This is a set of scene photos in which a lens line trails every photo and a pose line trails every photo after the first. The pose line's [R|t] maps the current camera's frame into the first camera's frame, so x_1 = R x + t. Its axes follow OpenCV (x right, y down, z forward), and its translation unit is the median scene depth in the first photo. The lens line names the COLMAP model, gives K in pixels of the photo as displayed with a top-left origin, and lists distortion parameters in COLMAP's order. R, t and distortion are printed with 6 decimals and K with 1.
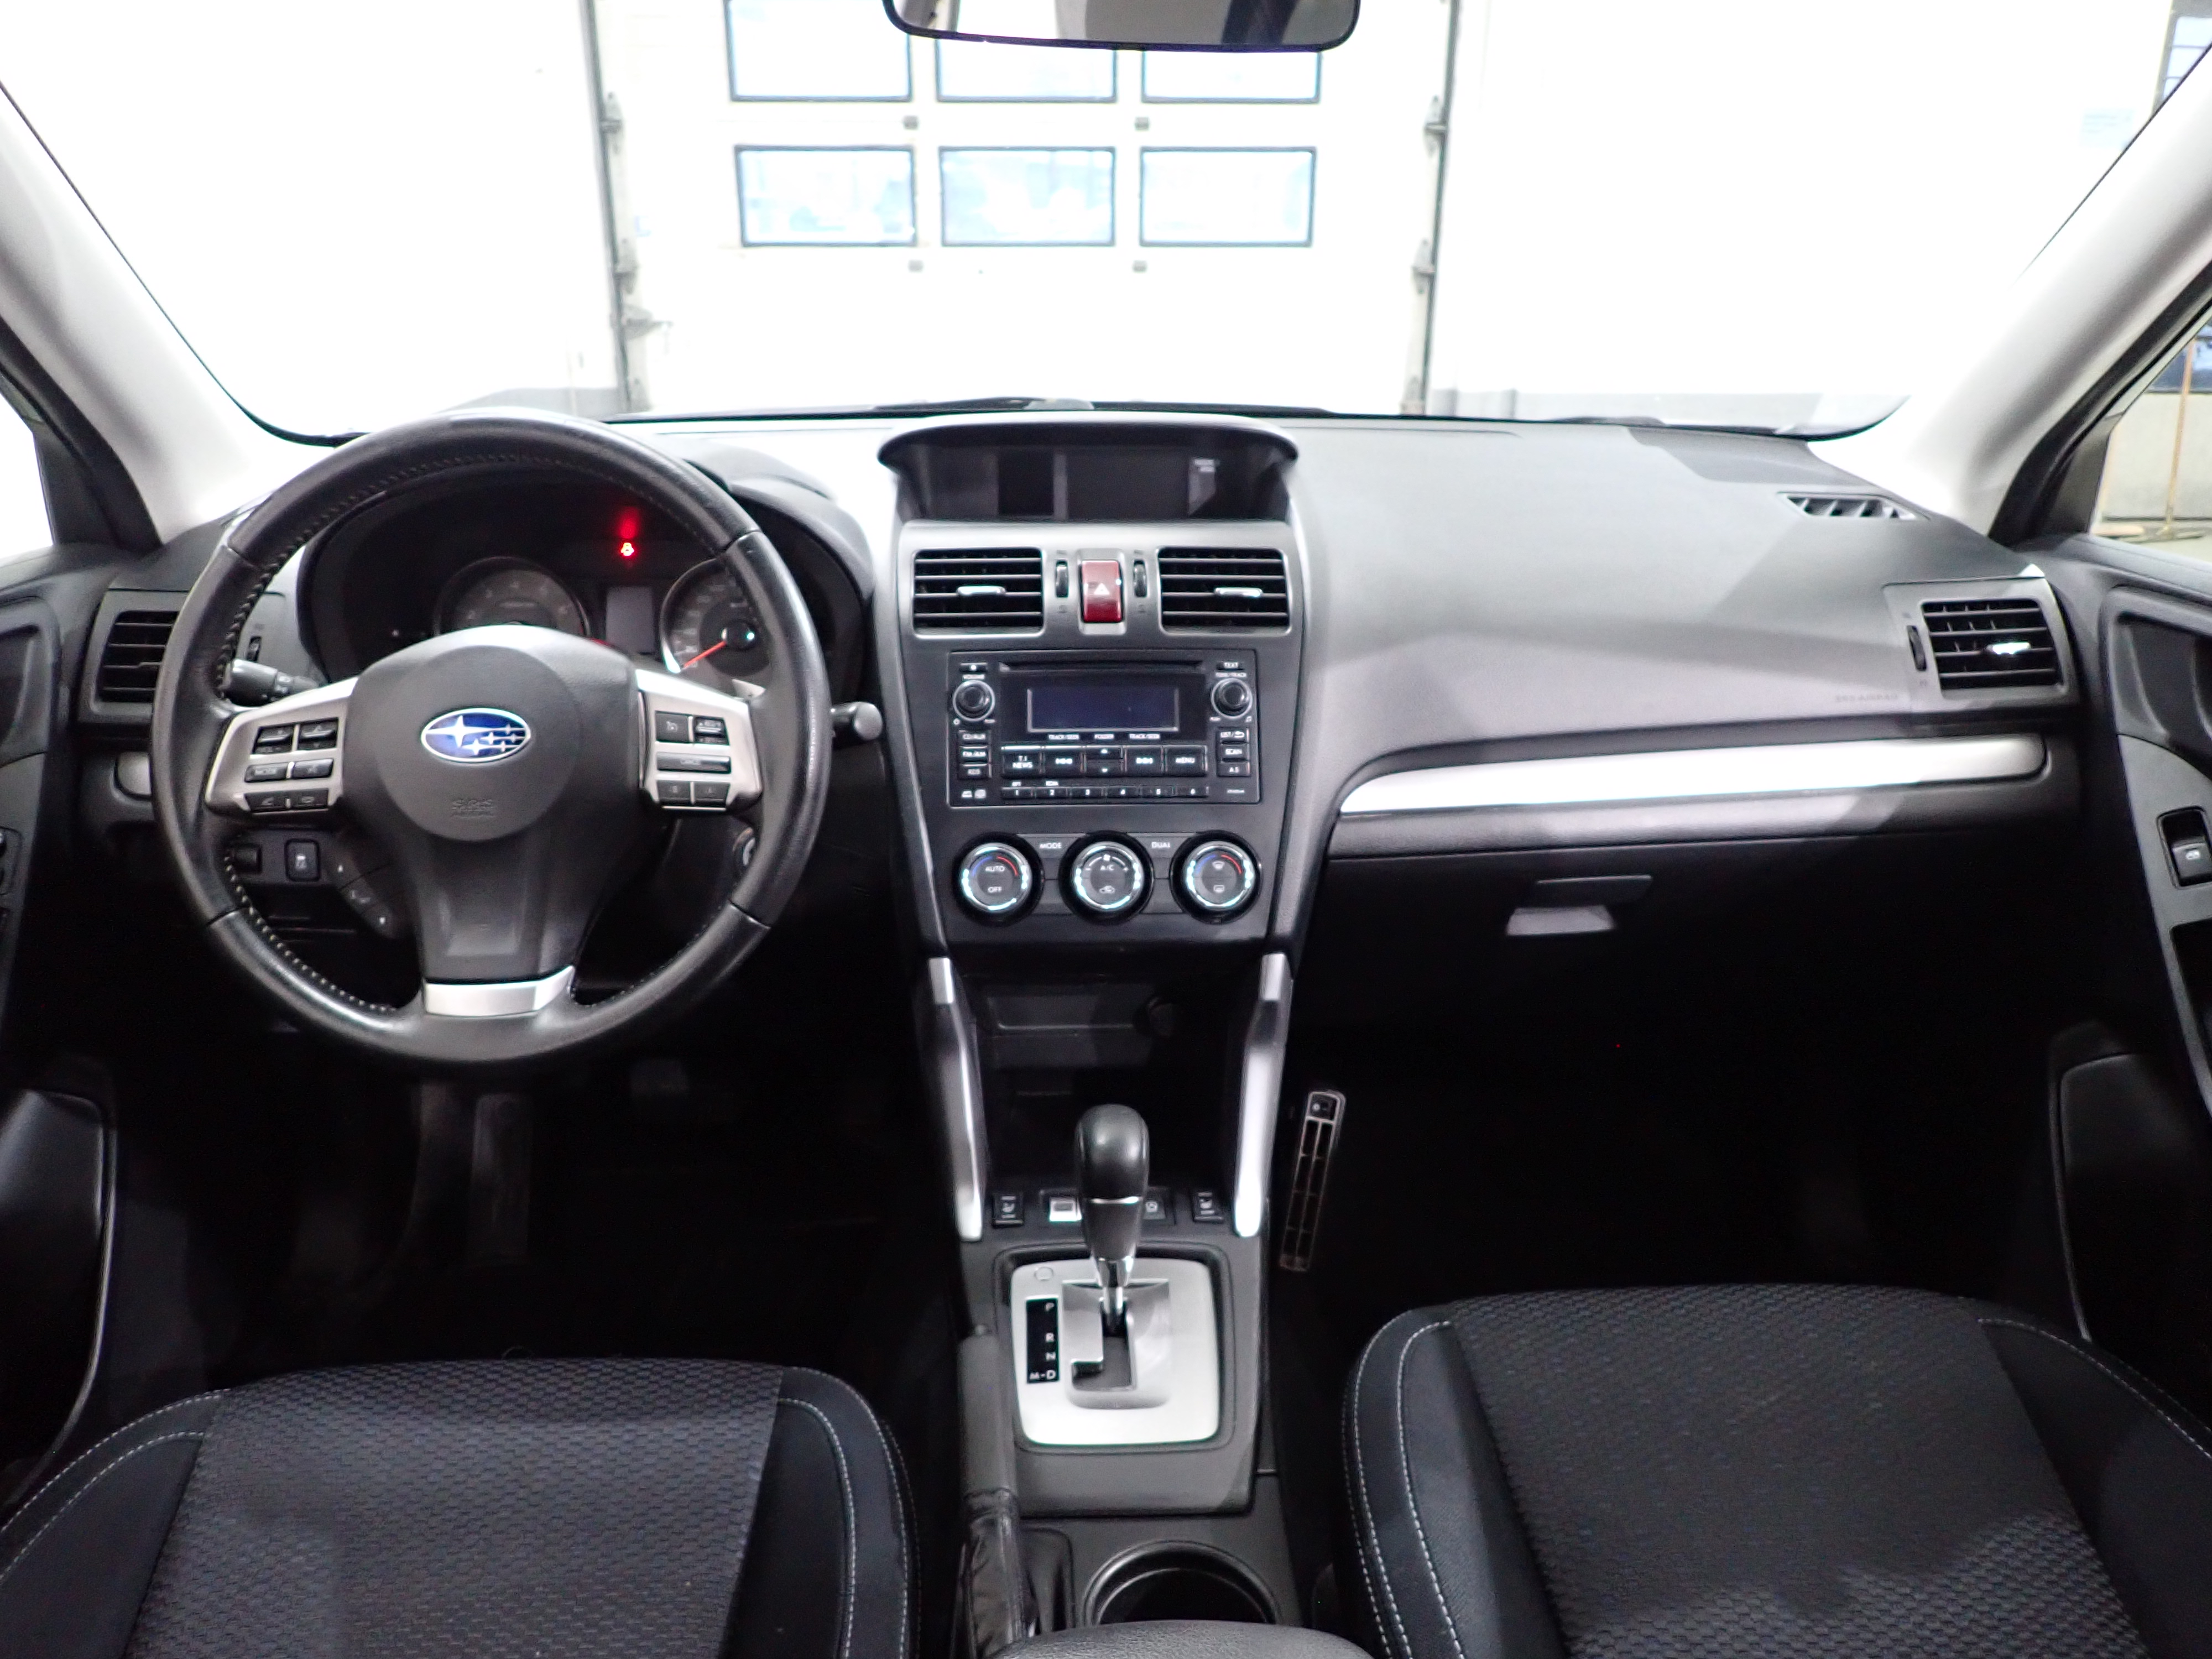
lens RADIAL K [[1651.0, 0, 1089.7], [0, 1651.0, 840.4], [0, 0, 1]] dist [-0.003571, -0.006040]
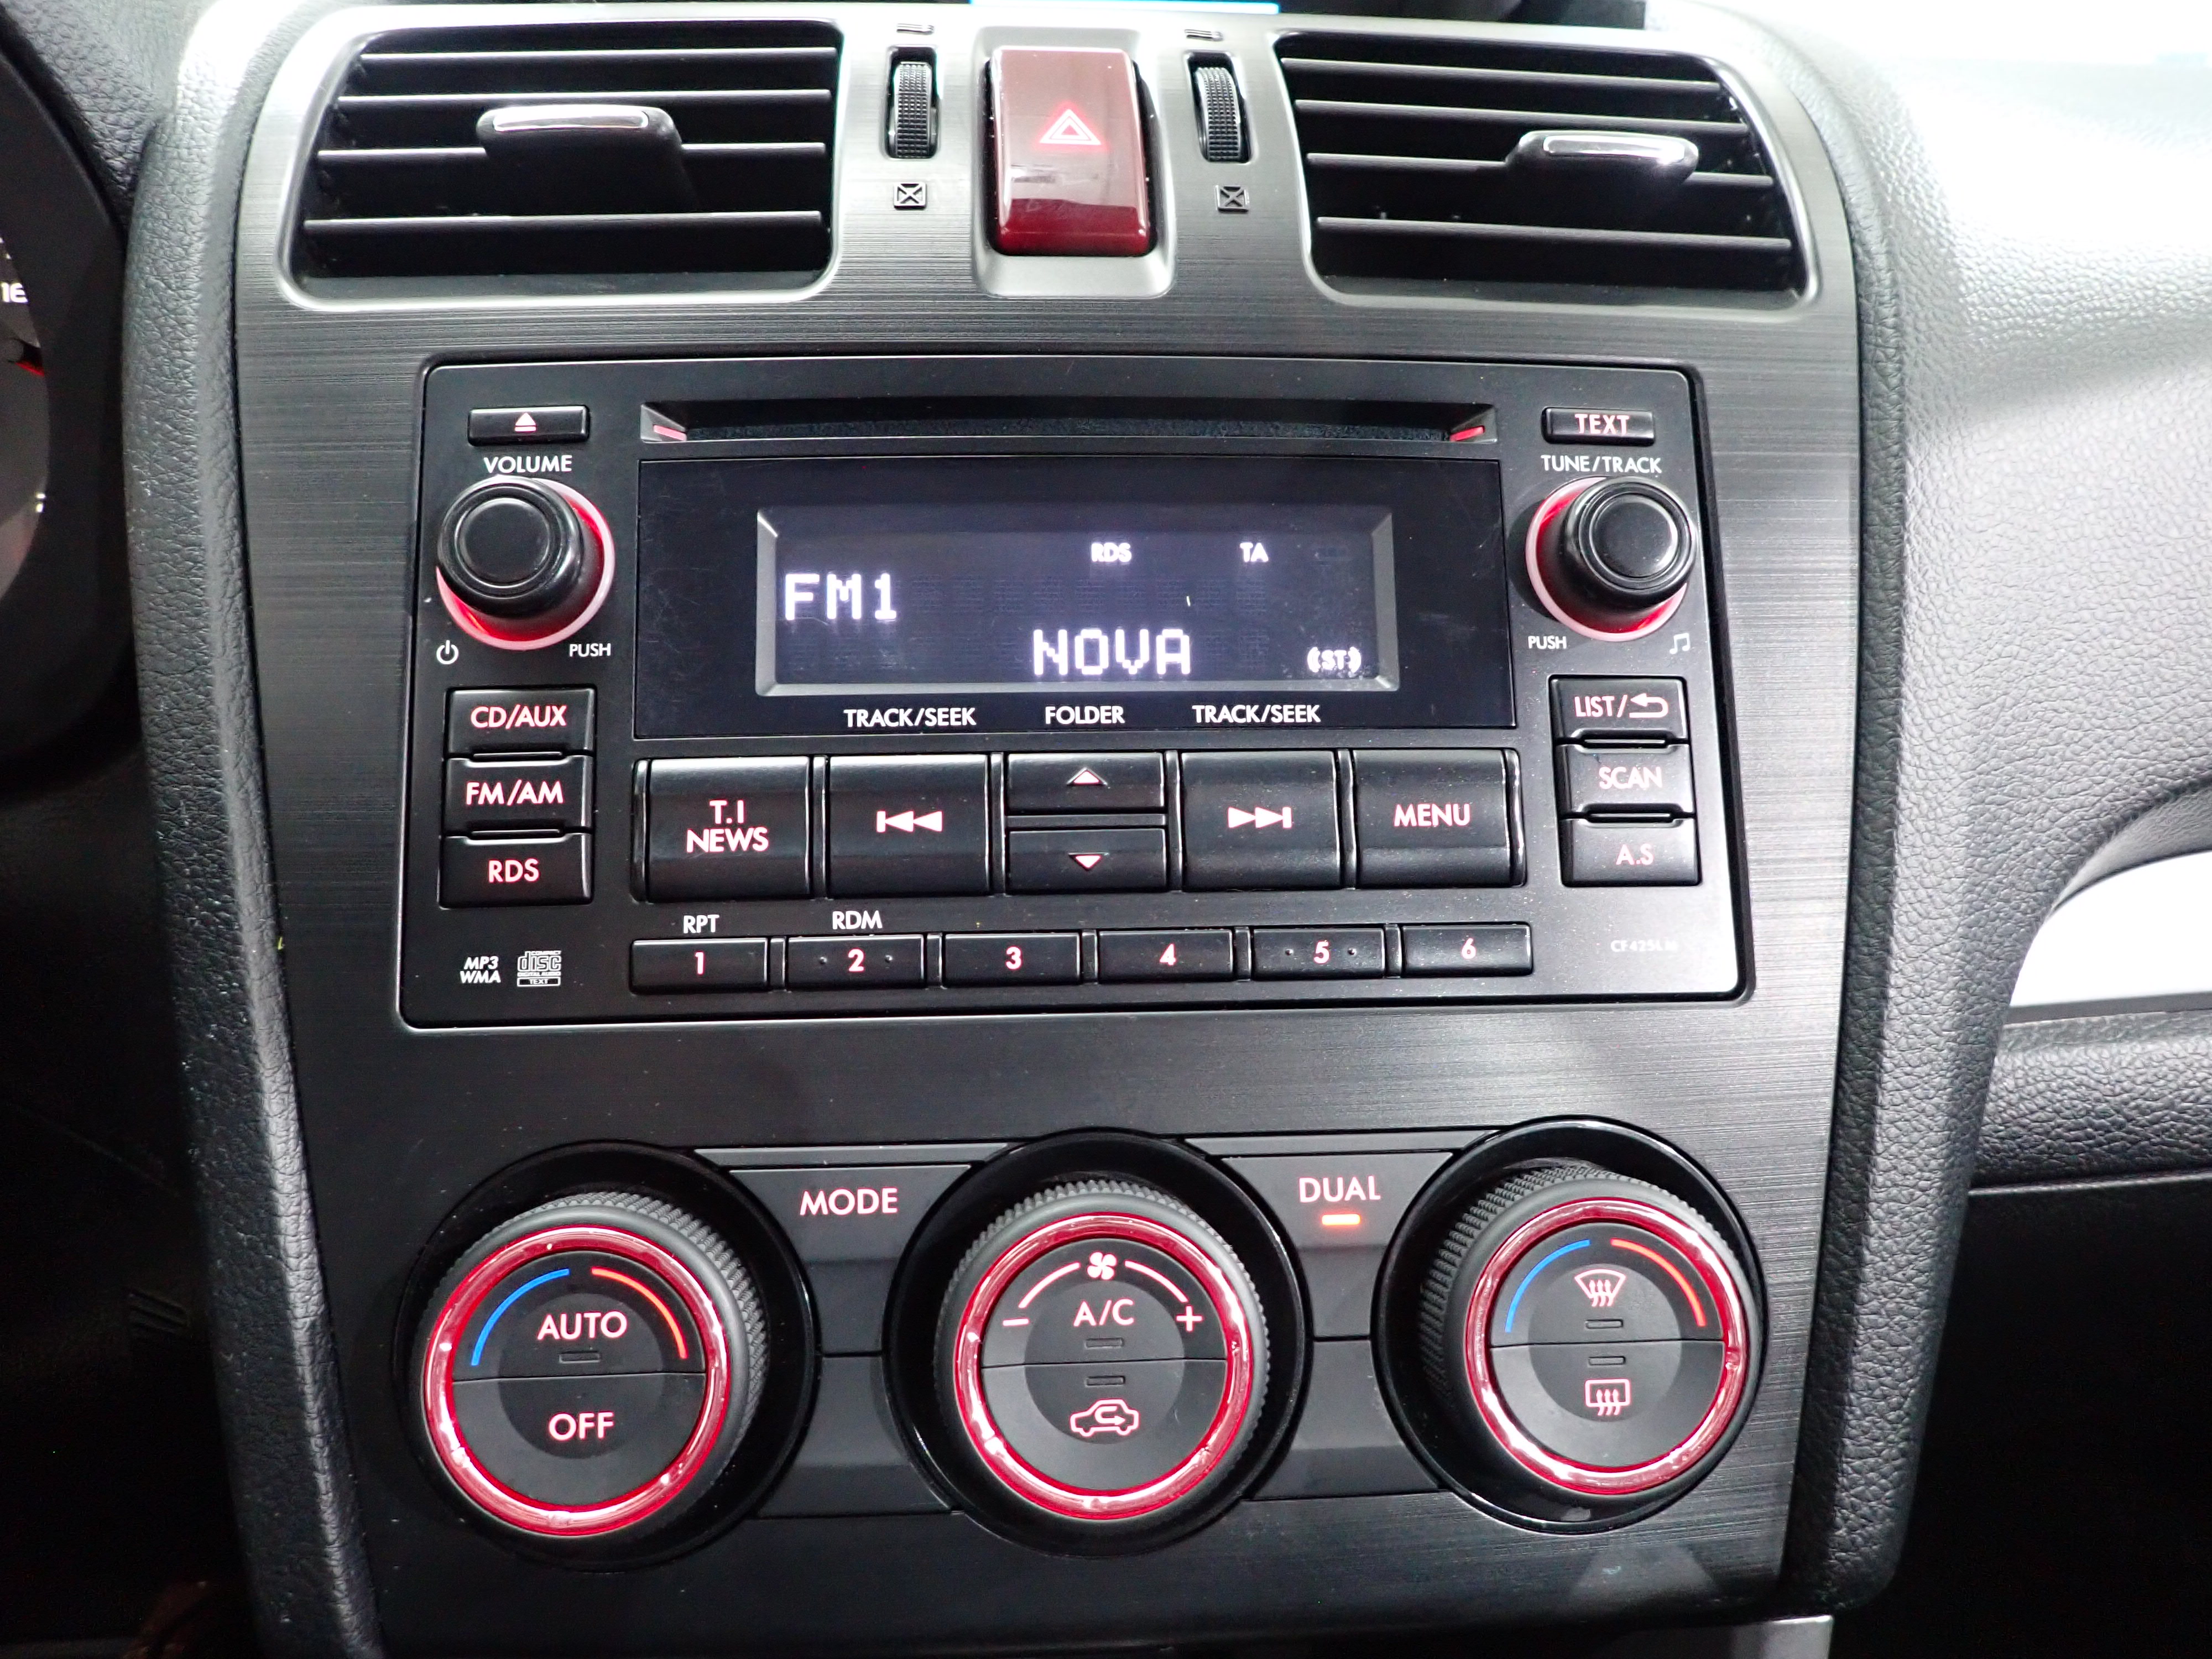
lens RADIAL K [[1651.0, 0, 1105.5], [0, 1651.0, 823.7], [0, 0, 1]] dist [-0.003571, -0.006040]
pose [[0.999511, -0.005700, 0.030747, 0.004457], [0.006483, 0.999656, -0.025413, -0.041466], [-0.030592, 0.025600, 0.999204, 0.765830]]
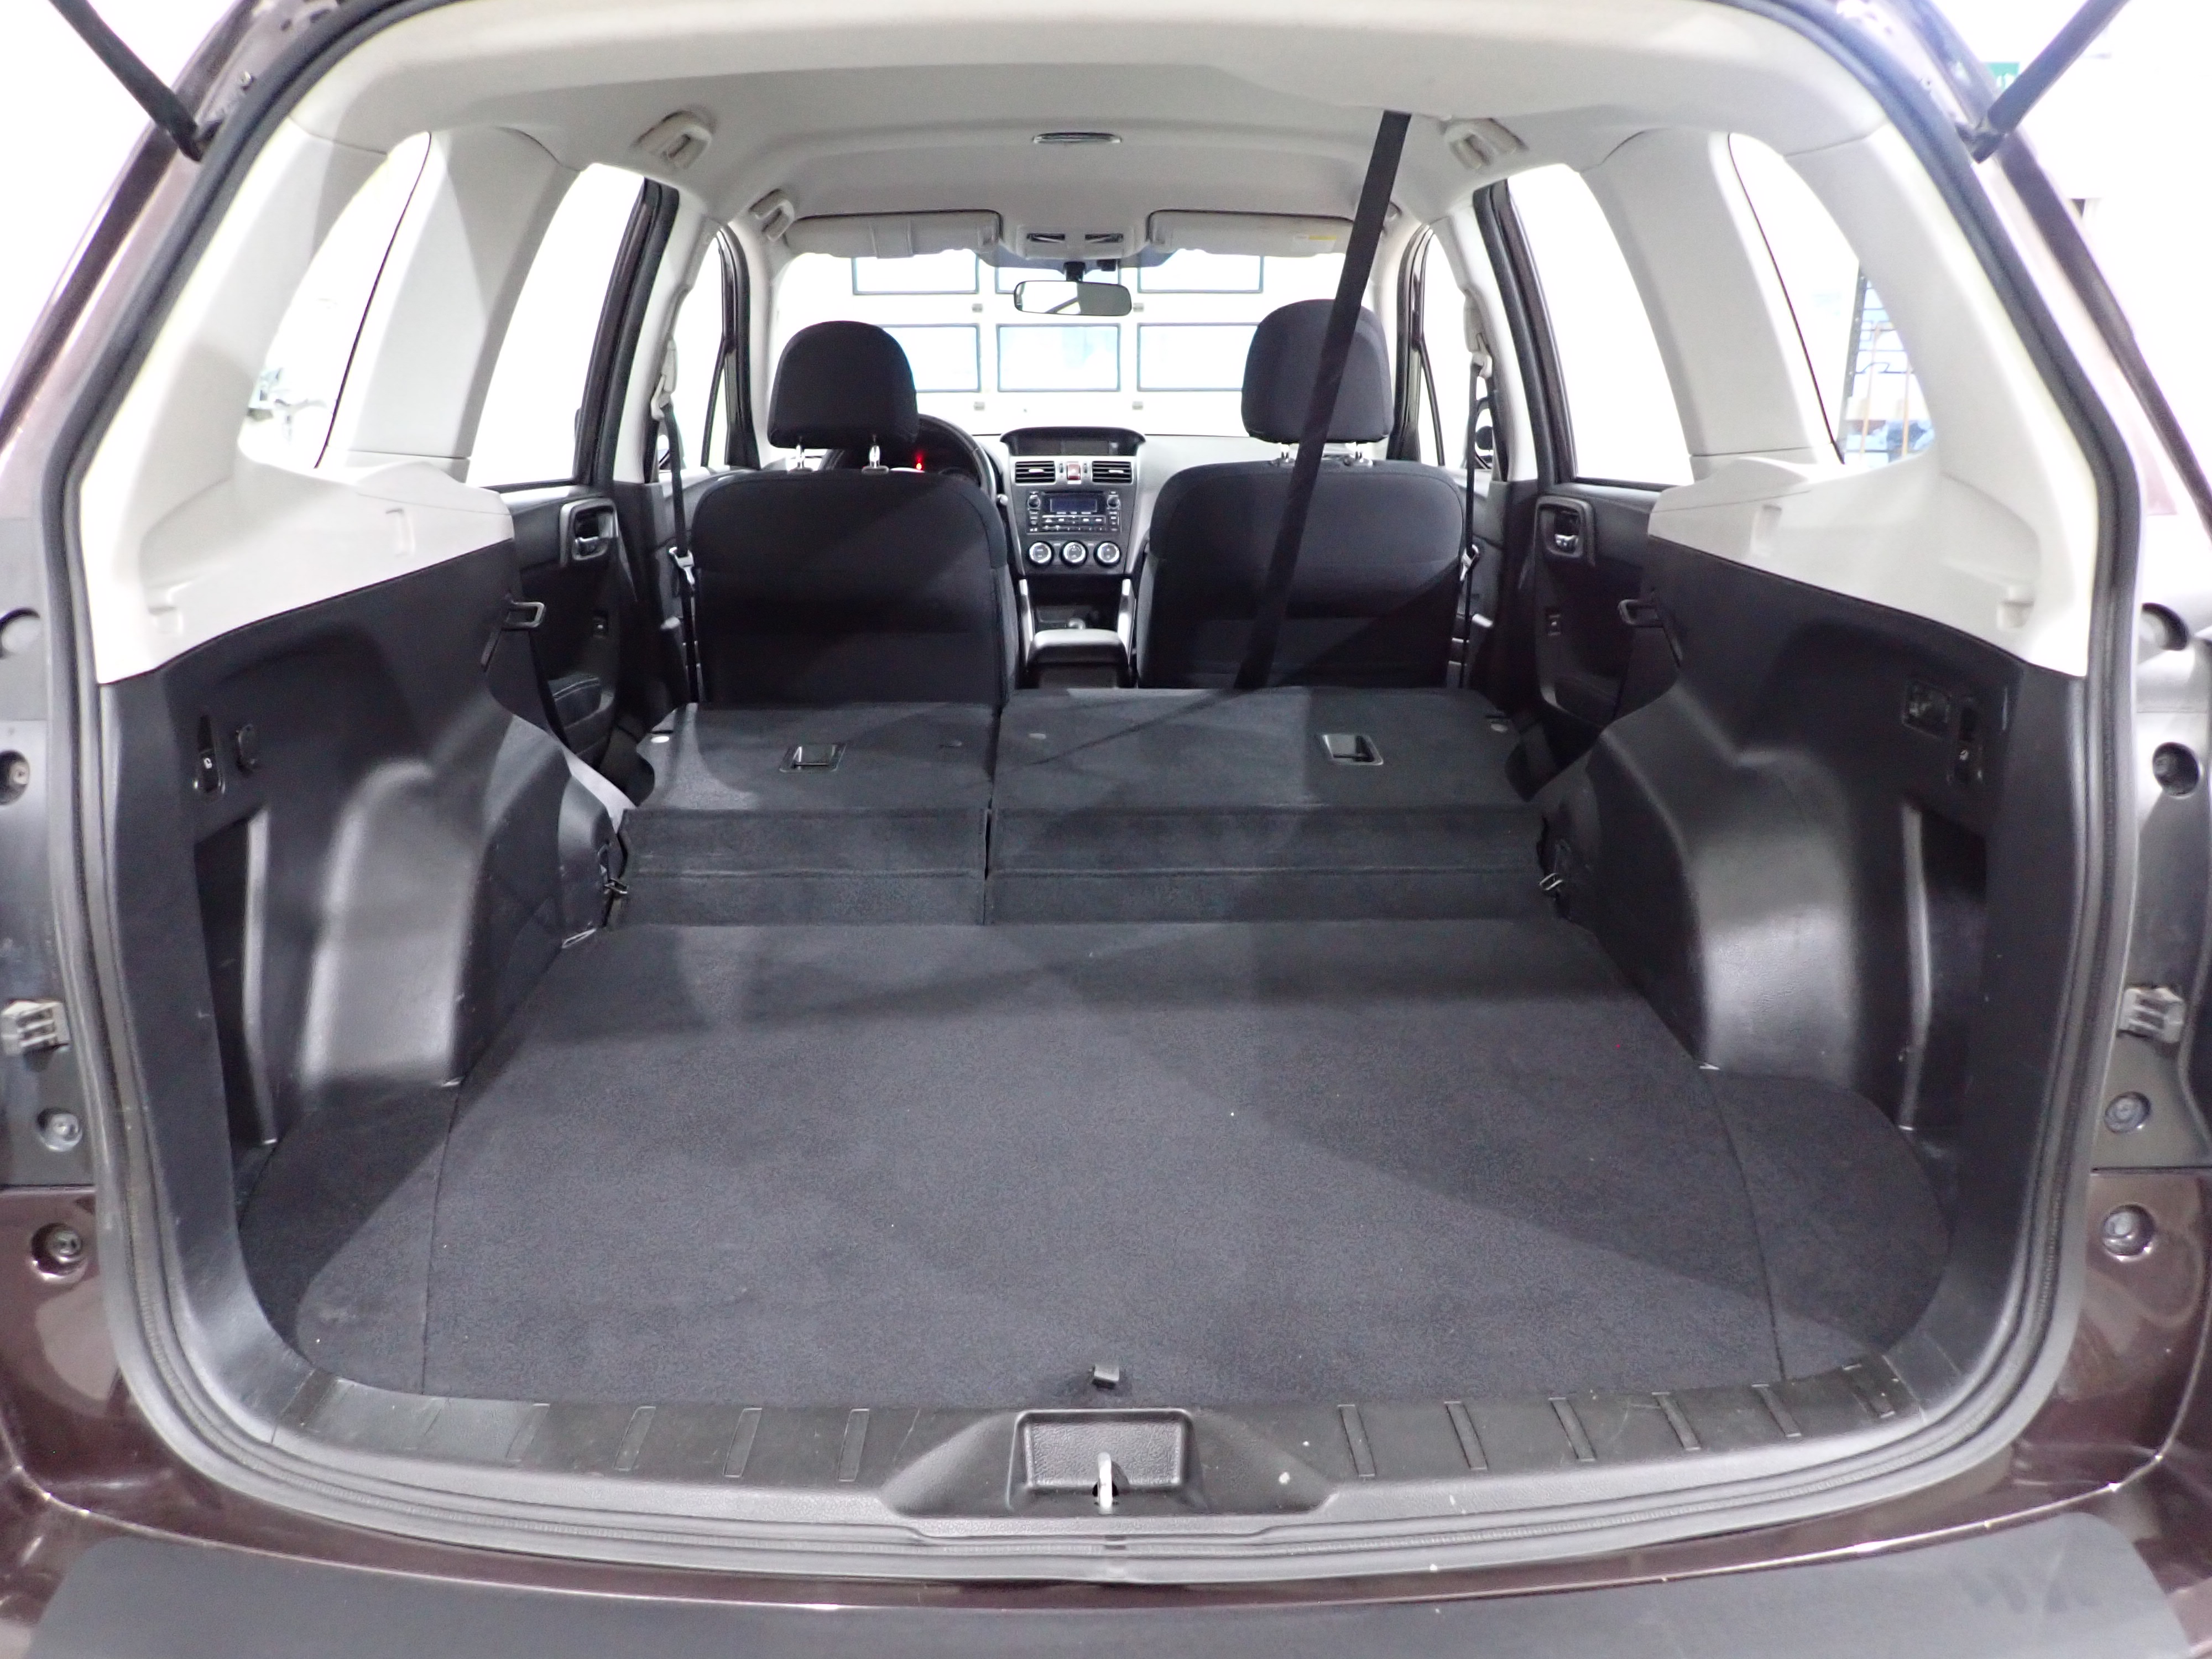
lens RADIAL K [[1651.0, 0, 1090.6], [0, 1651.0, 846.2], [0, 0, 1]] dist [-0.003571, -0.006040]
pose [[0.999788, -0.001103, -0.020560, 0.108551], [-0.000669, 0.996298, -0.085960, 0.871692], [0.020579, 0.085955, 0.996086, -2.187698]]
